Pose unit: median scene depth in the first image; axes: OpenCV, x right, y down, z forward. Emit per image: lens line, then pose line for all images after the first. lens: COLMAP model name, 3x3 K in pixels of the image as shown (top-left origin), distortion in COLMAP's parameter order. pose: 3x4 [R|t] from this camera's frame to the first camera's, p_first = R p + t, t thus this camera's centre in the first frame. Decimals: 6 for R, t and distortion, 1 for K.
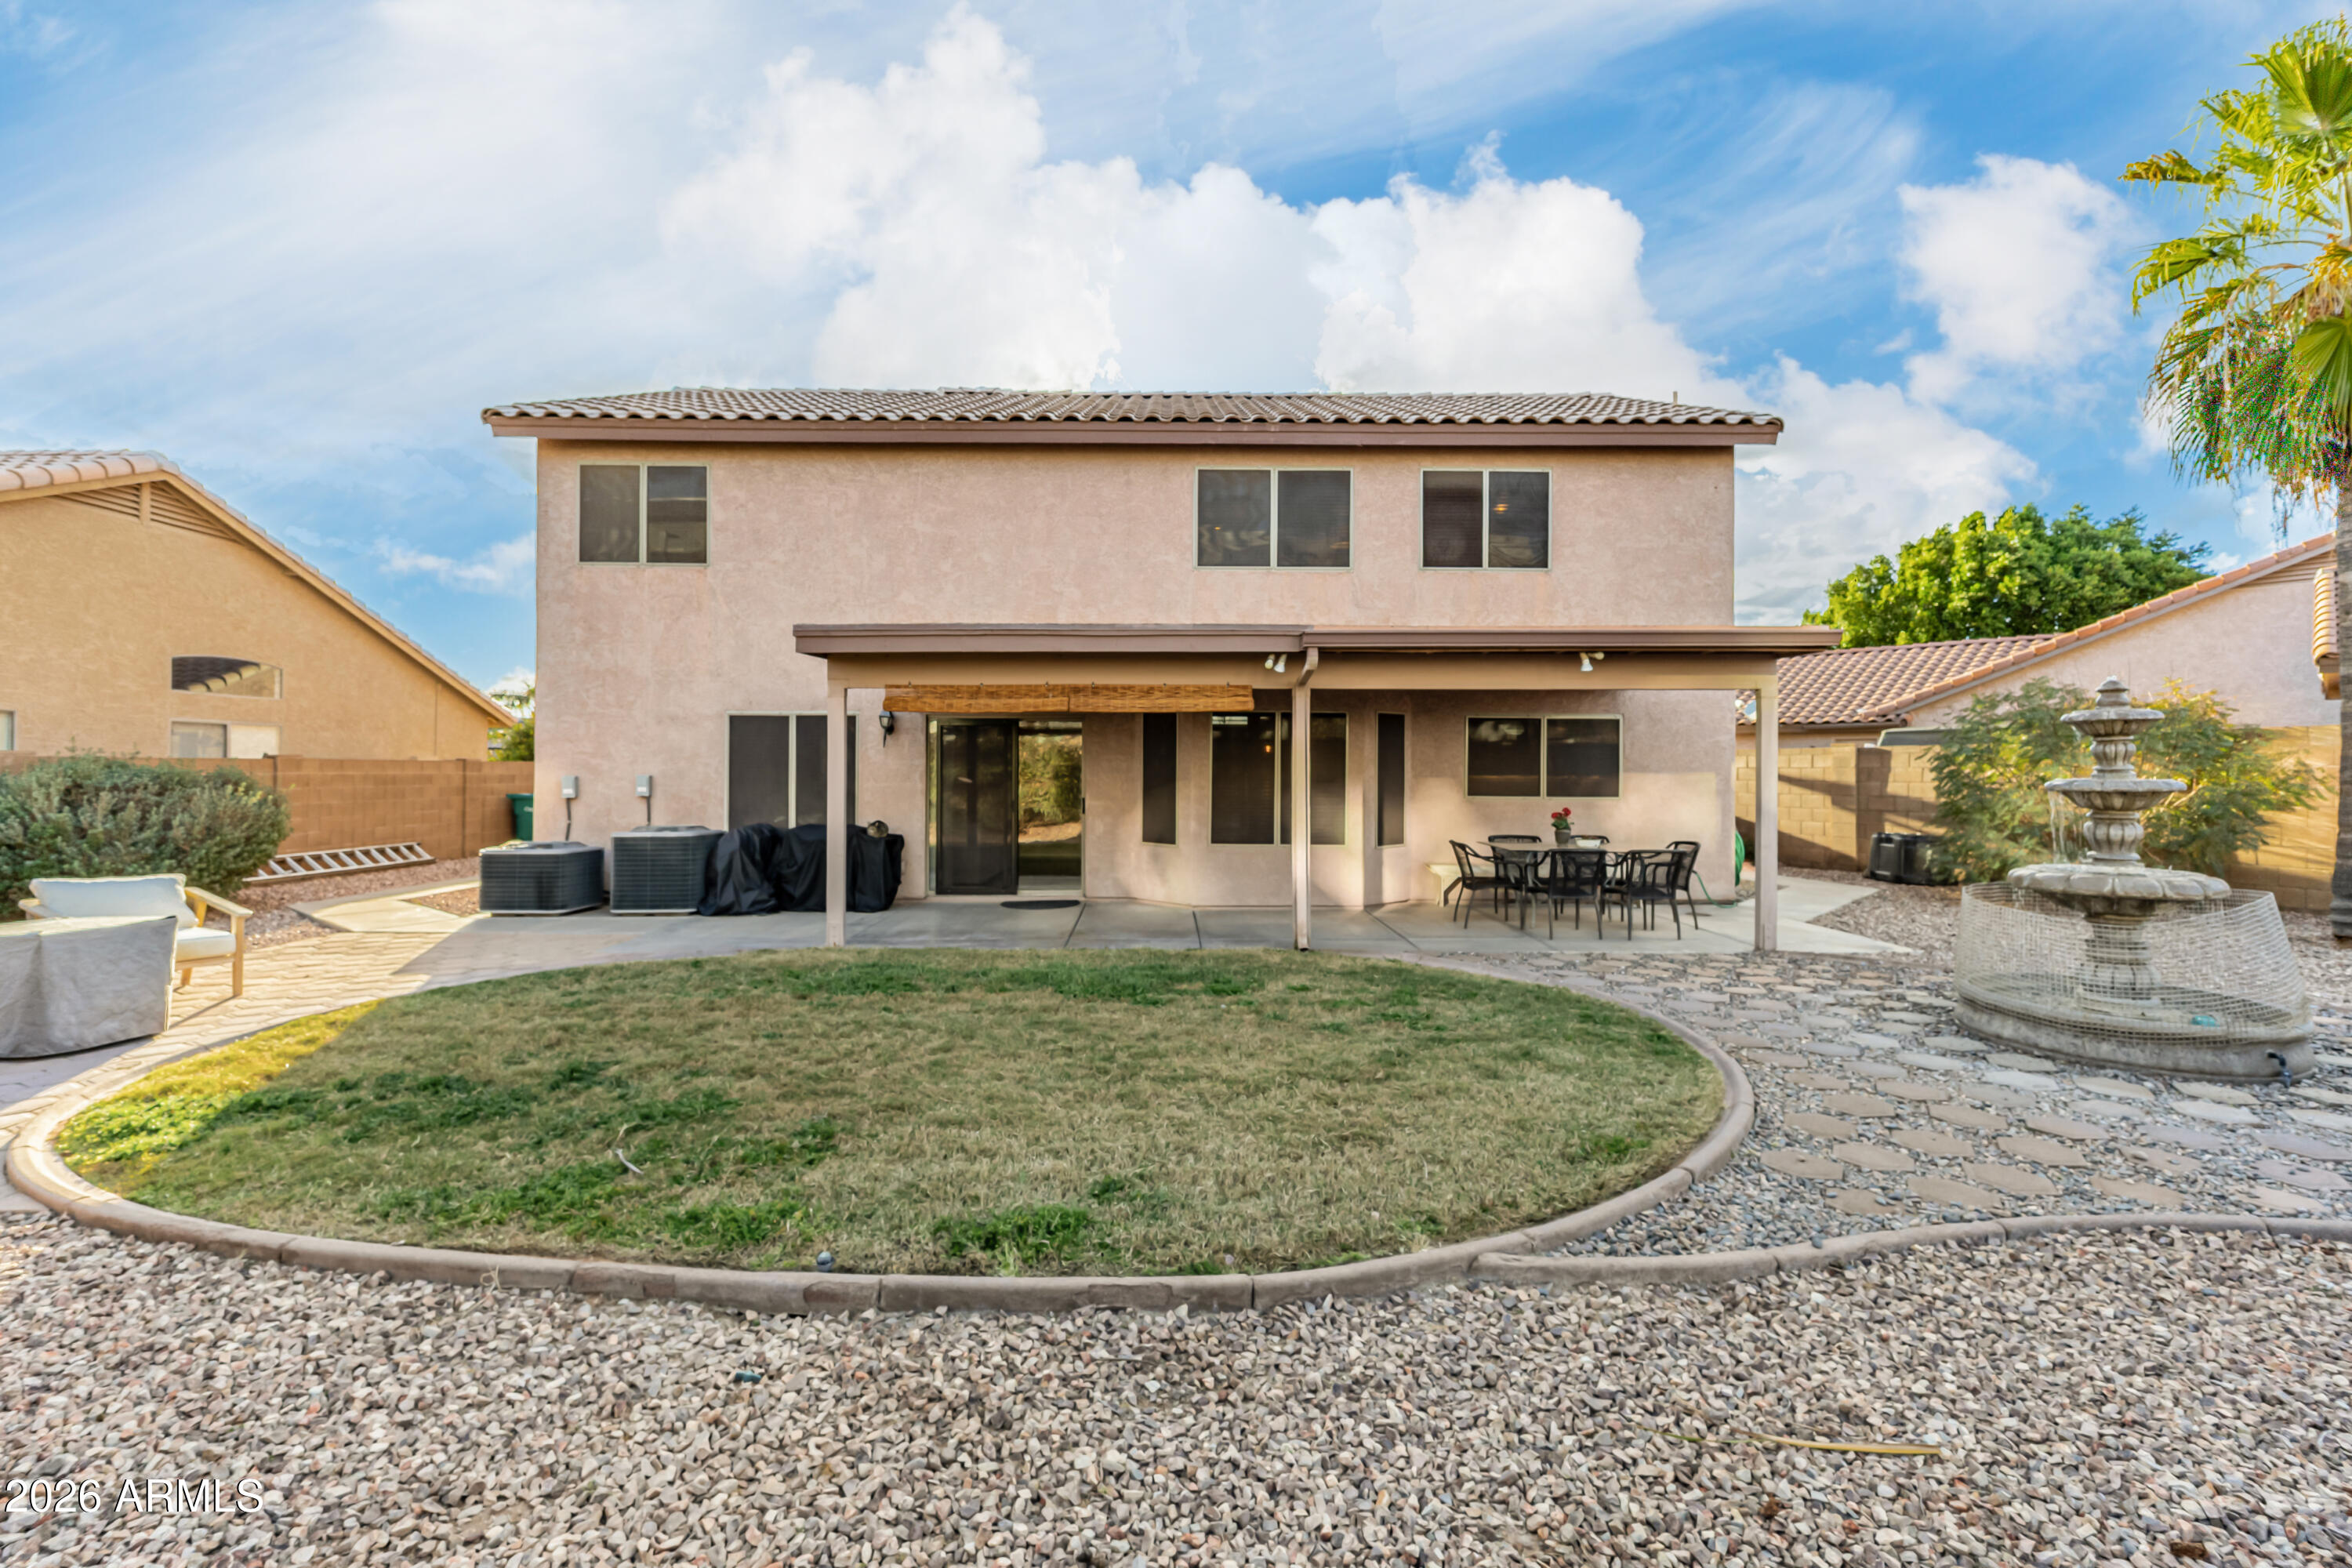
lens RADIAL K [[1028.9, 0, 1164.4], [0, 1028.9, 763.6], [0, 0, 1]] dist [0.017642, -0.005729]
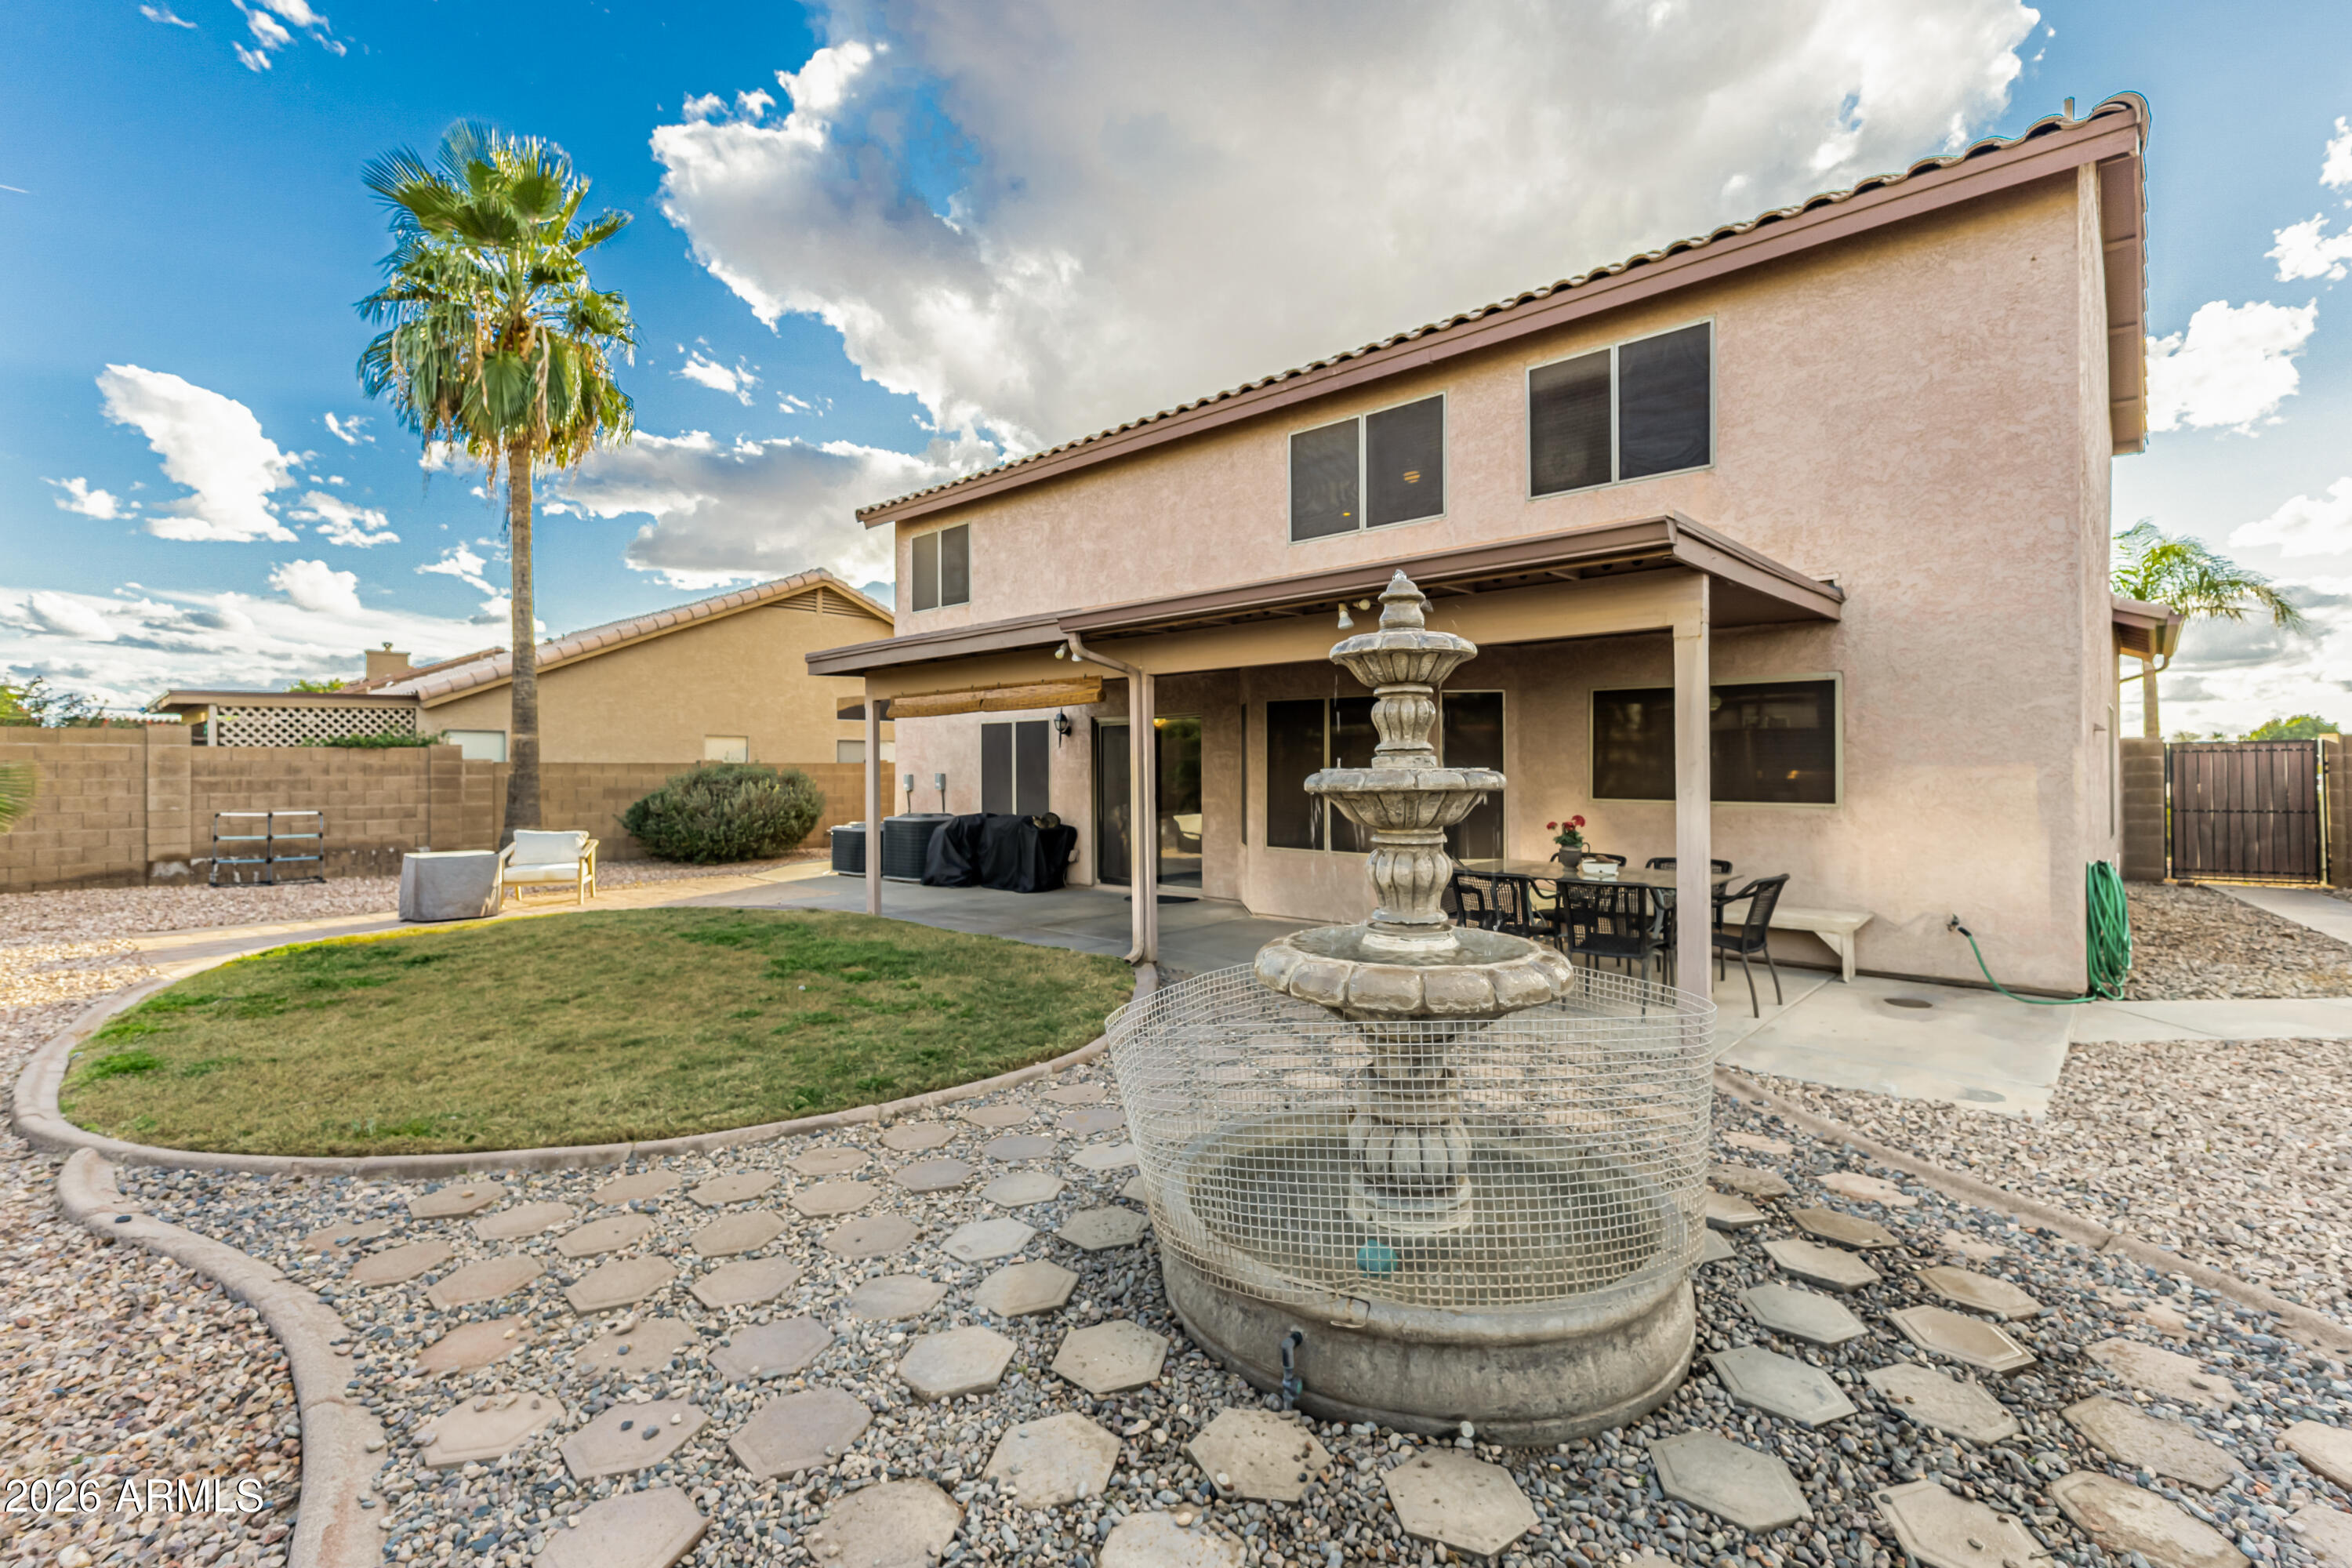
lens RADIAL K [[1028.9, 0, 1190.4], [0, 1028.9, 775.7], [0, 0, 1]] dist [0.017642, -0.005729]
pose [[0.739836, -0.003261, -0.672780, 0.580337], [0.009731, 0.999936, 0.005855, 0.008682], [0.672717, -0.010879, 0.739820, 0.263143]]
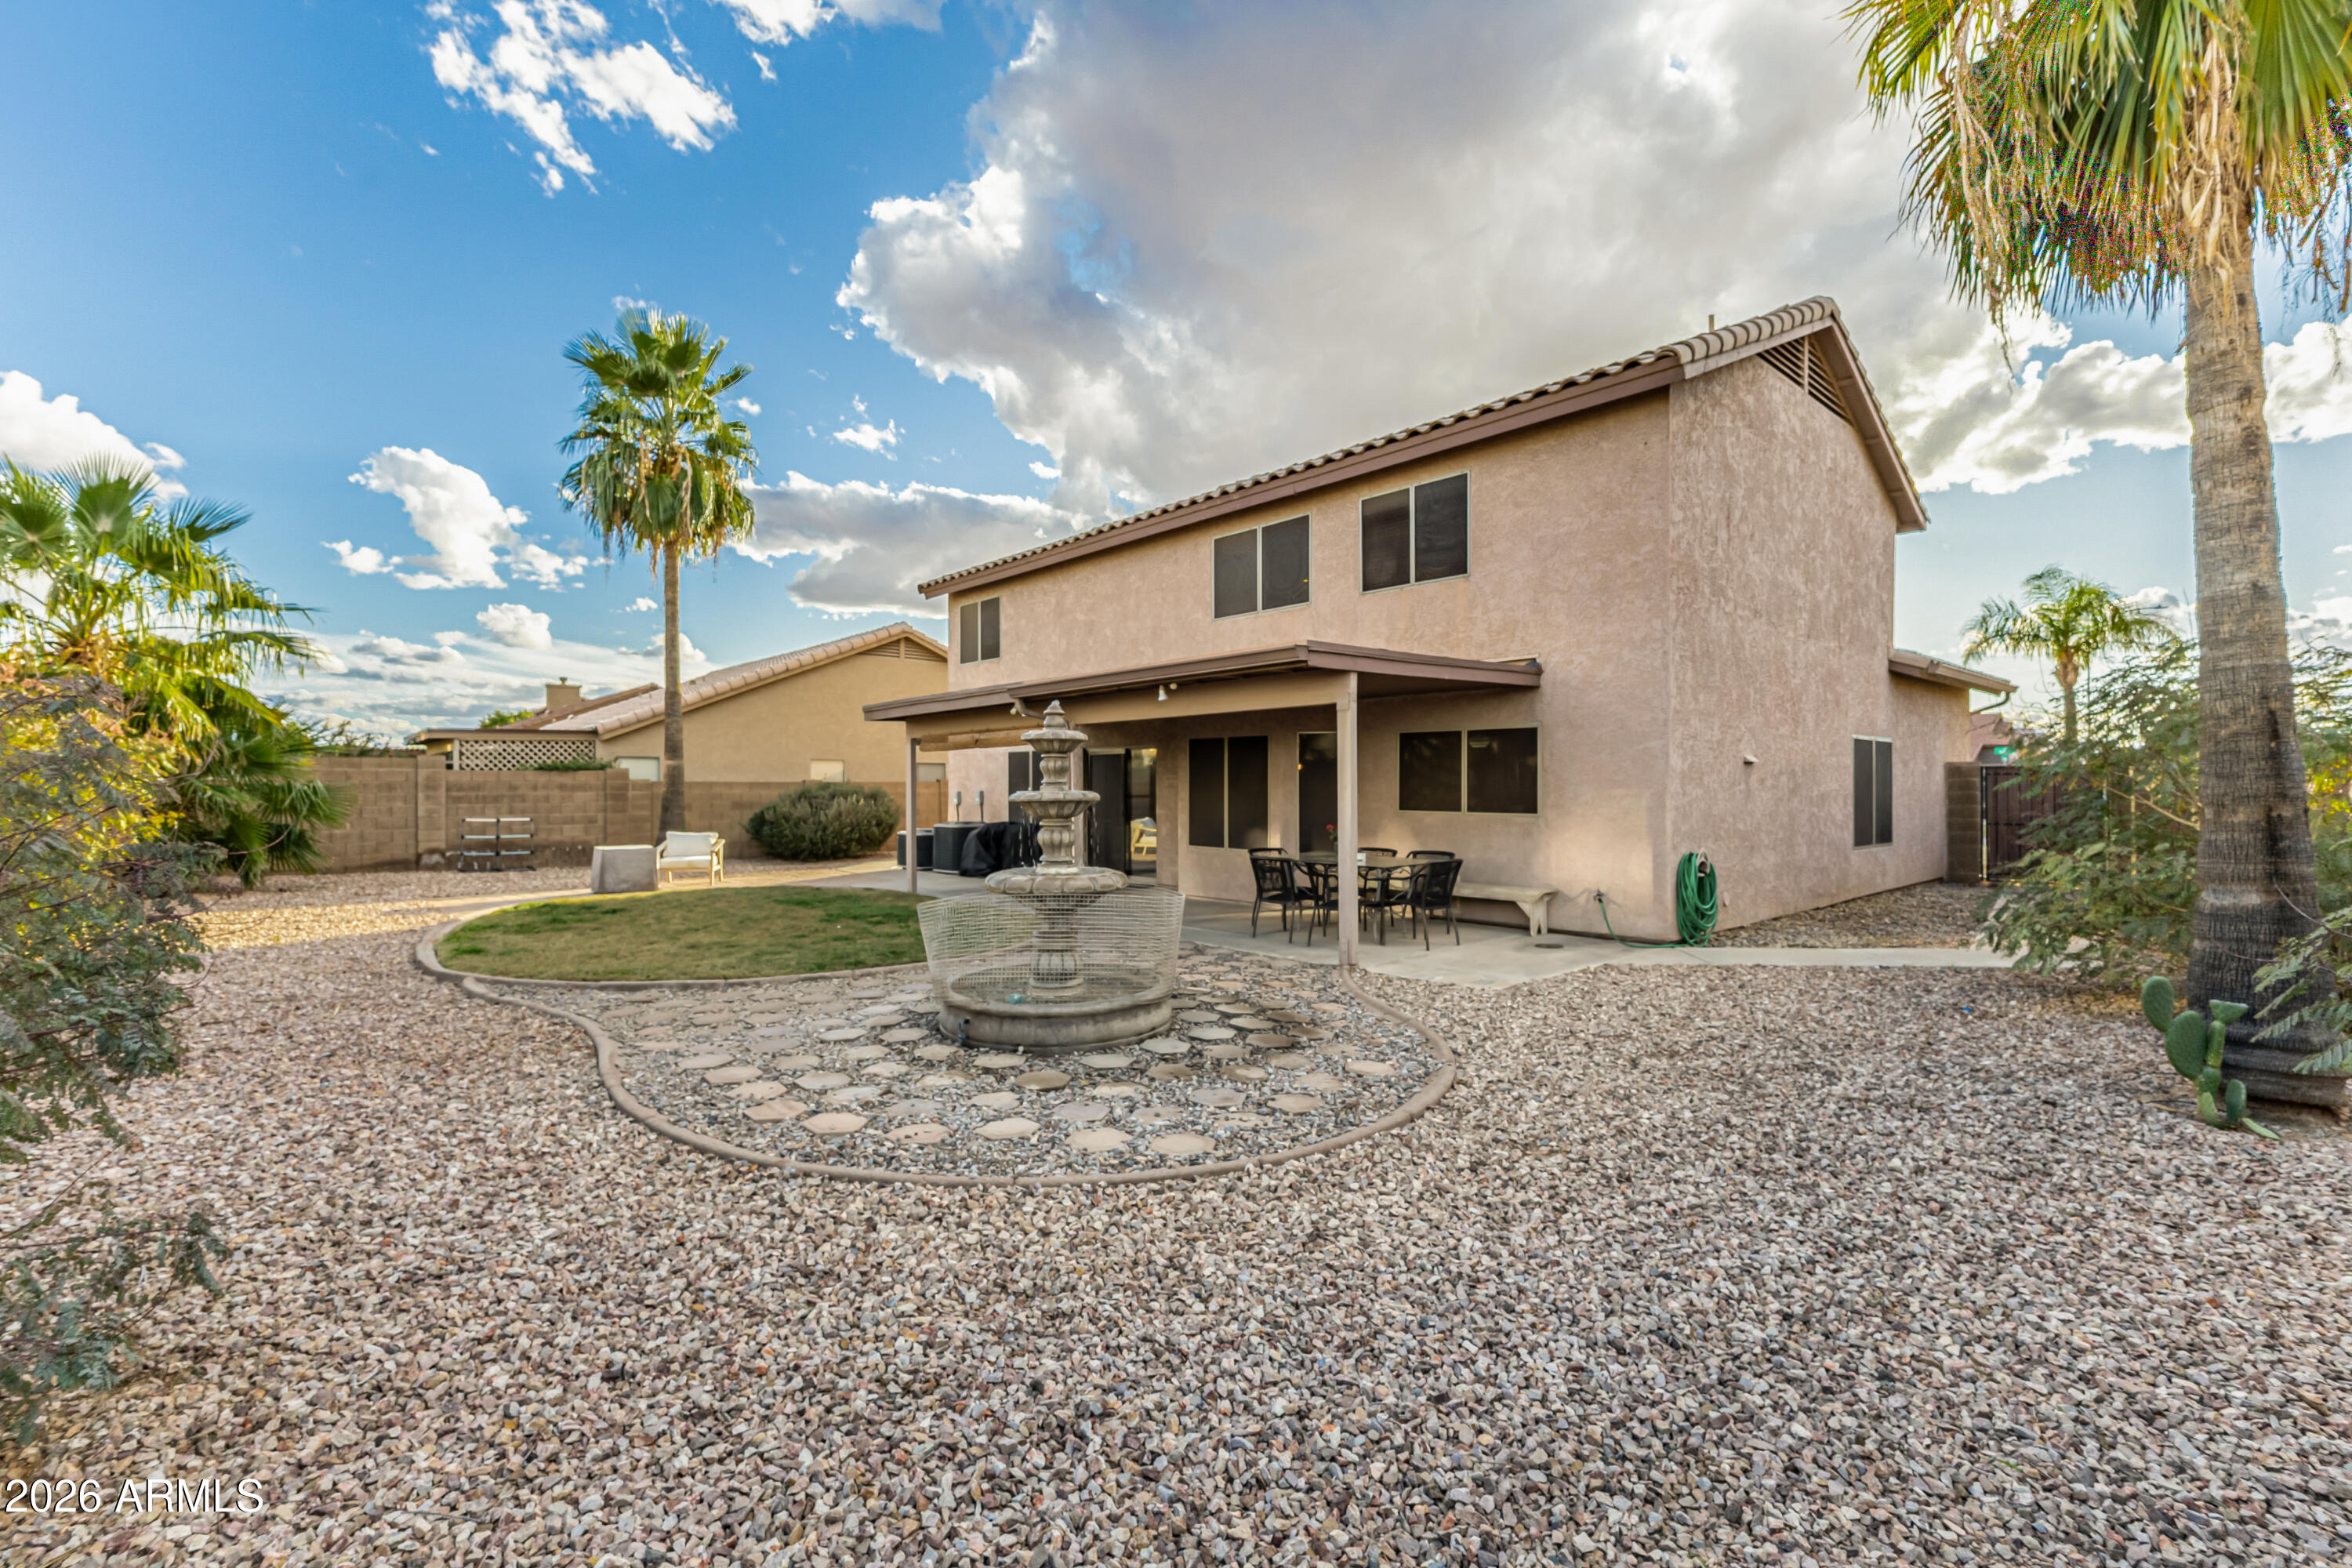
lens RADIAL K [[1028.9, 0, 1200.2], [0, 1028.9, 795.5], [0, 0, 1]] dist [0.017642, -0.005729]
pose [[0.668691, 0.000351, -0.743540, 0.925243], [0.008135, 0.999937, 0.007787, 0.007638], [0.743496, -0.011256, 0.668646, 0.170927]]
